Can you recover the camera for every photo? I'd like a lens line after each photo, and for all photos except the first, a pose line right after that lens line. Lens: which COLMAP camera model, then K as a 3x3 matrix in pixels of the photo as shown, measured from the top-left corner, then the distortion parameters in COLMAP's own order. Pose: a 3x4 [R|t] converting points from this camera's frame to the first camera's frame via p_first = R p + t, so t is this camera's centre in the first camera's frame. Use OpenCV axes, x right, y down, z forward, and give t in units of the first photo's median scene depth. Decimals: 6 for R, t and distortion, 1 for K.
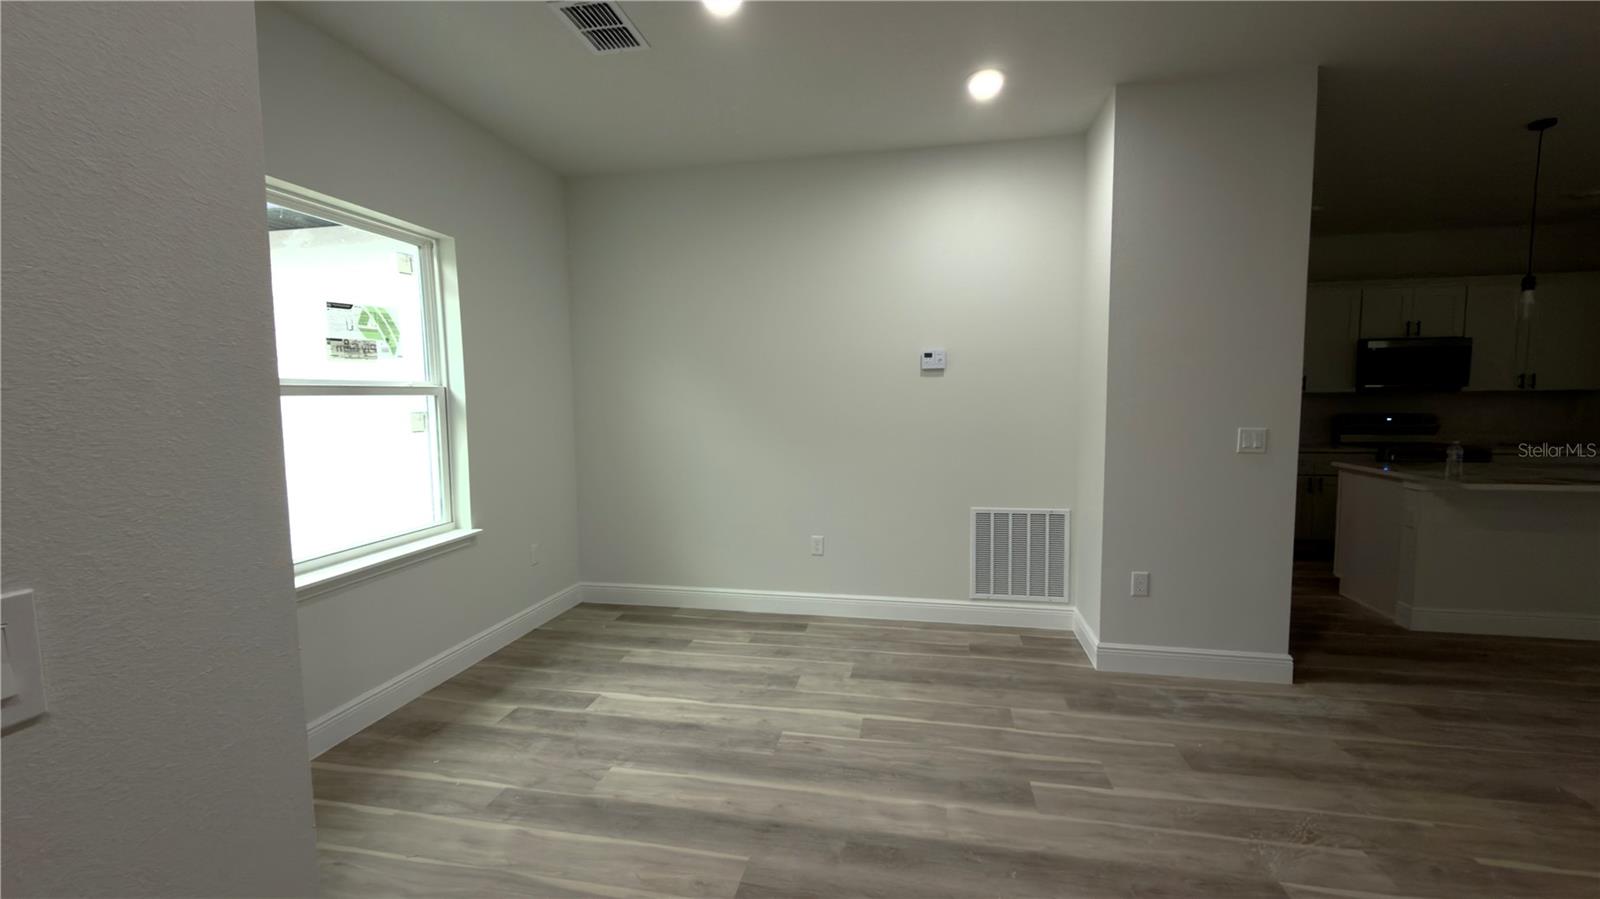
lens RADIAL K [[637.6, 0, 796.8], [0, 637.6, 451.3], [0, 0, 1]] dist [0.000079, 0.000228]
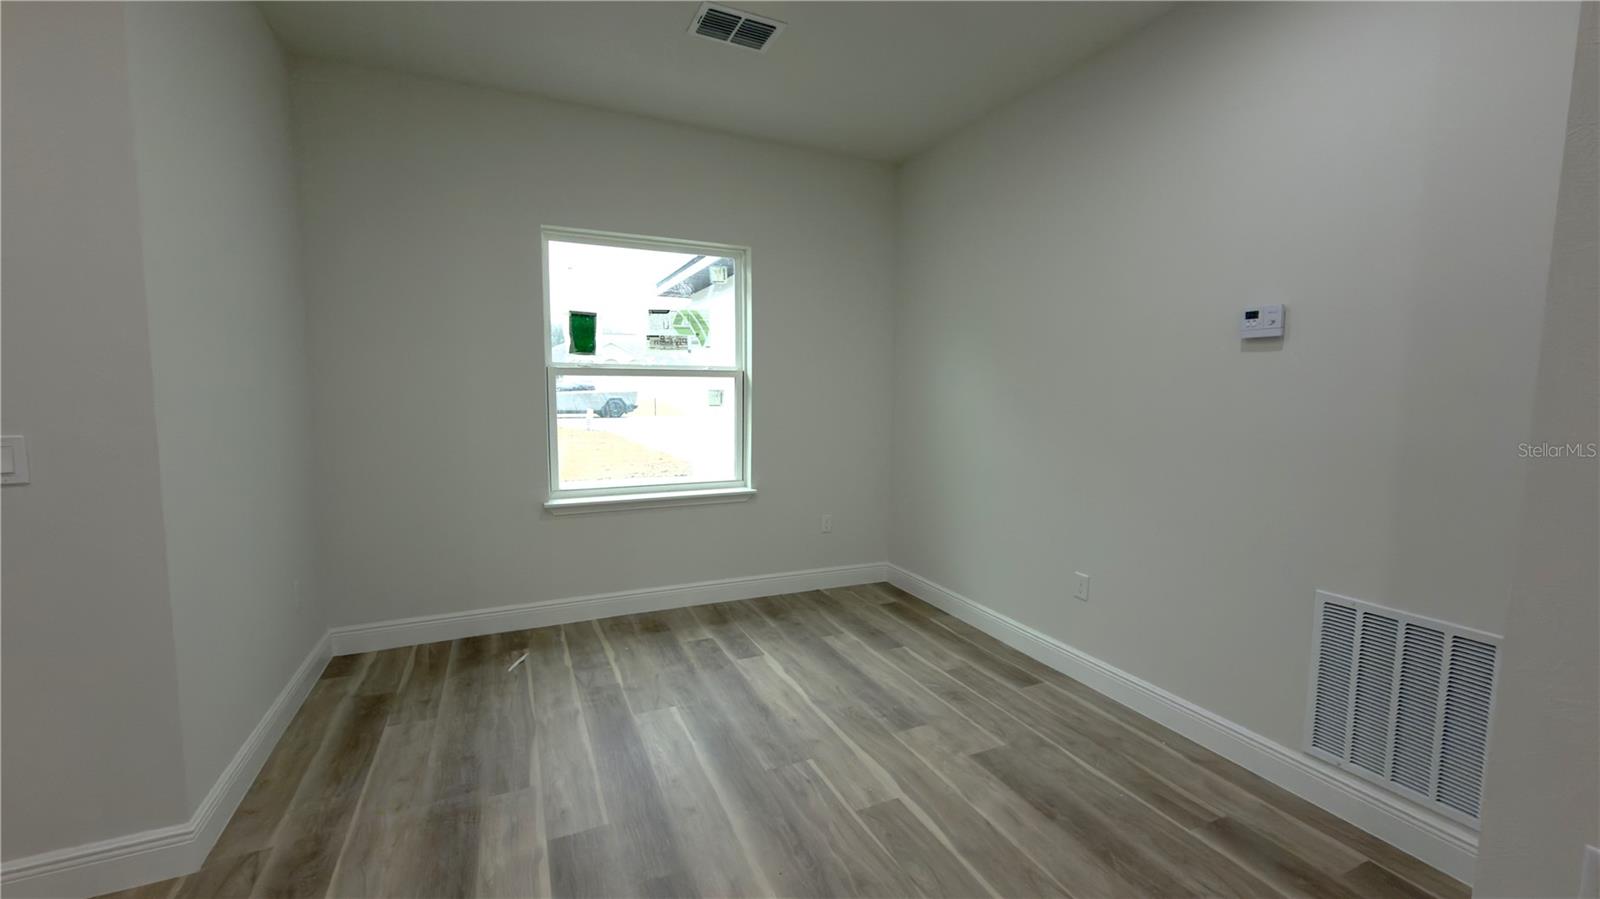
lens RADIAL K [[637.6, 0, 808.2], [0, 637.6, 453.5], [0, 0, 1]] dist [0.000079, 0.000228]
pose [[0.585830, 0.099929, -0.804249, 0.535563], [-0.085794, 0.994440, 0.061066, -0.028421], [0.805880, 0.033225, 0.591146, 0.384686]]
